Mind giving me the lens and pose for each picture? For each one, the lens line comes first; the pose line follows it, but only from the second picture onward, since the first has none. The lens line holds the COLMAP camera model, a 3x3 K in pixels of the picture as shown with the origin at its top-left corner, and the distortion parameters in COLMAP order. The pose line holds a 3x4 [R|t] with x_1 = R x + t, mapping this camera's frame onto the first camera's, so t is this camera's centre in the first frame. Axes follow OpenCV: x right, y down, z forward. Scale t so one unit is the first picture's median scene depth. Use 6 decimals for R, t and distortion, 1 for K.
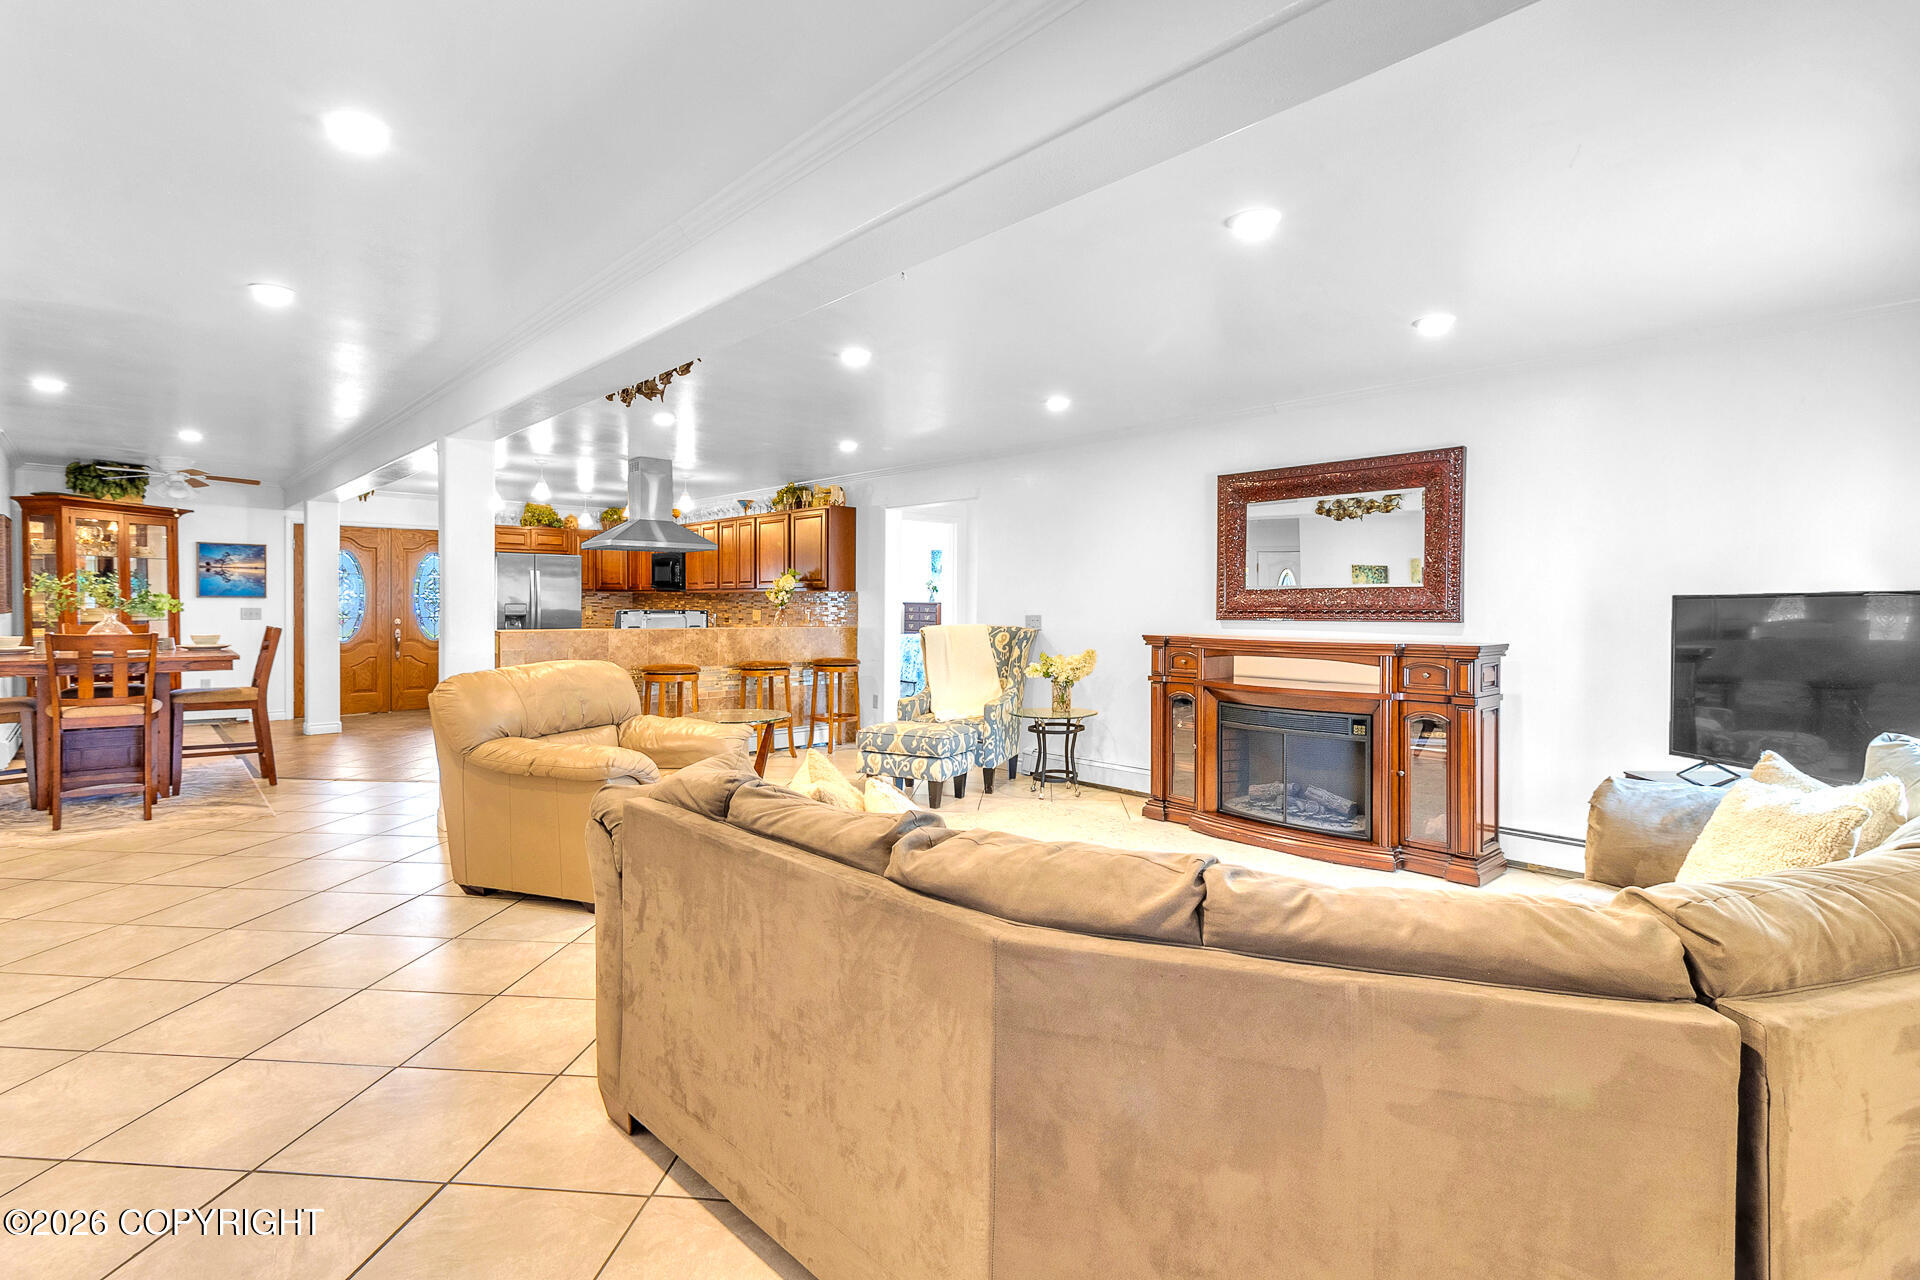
lens RADIAL K [[916.4, 0, 954.1], [0, 916.4, 603.4], [0, 0, 1]] dist [0.006896, 0.000643]
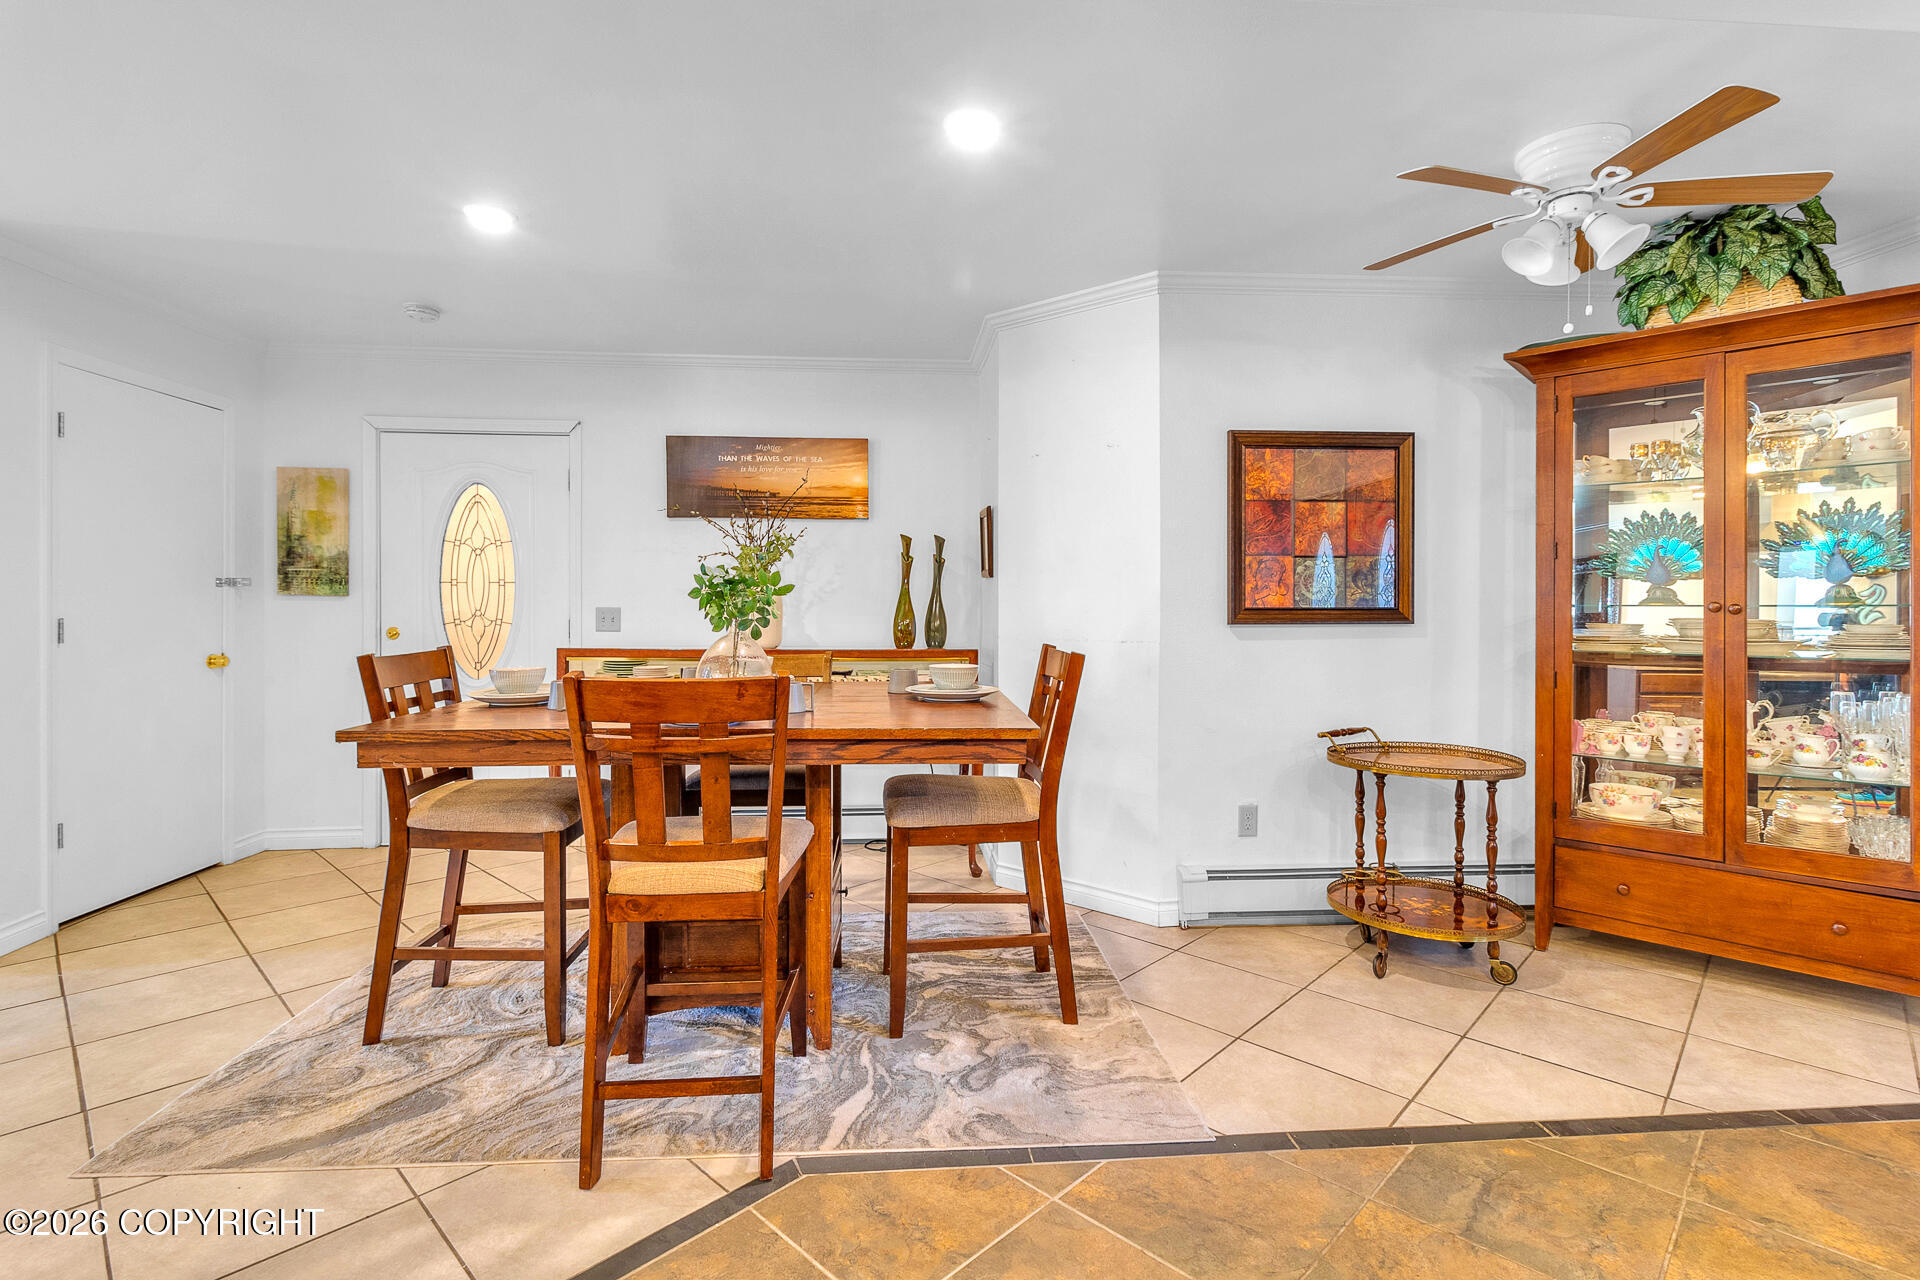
lens RADIAL K [[916.4, 0, 954.1], [0, 916.4, 603.4], [0, 0, 1]] dist [0.006896, 0.000643]
pose [[-0.625953, -0.012447, -0.779761, -0.424355], [-0.003354, 0.999906, -0.013269, 0.005350], [0.779853, -0.005690, -0.625936, 0.947399]]
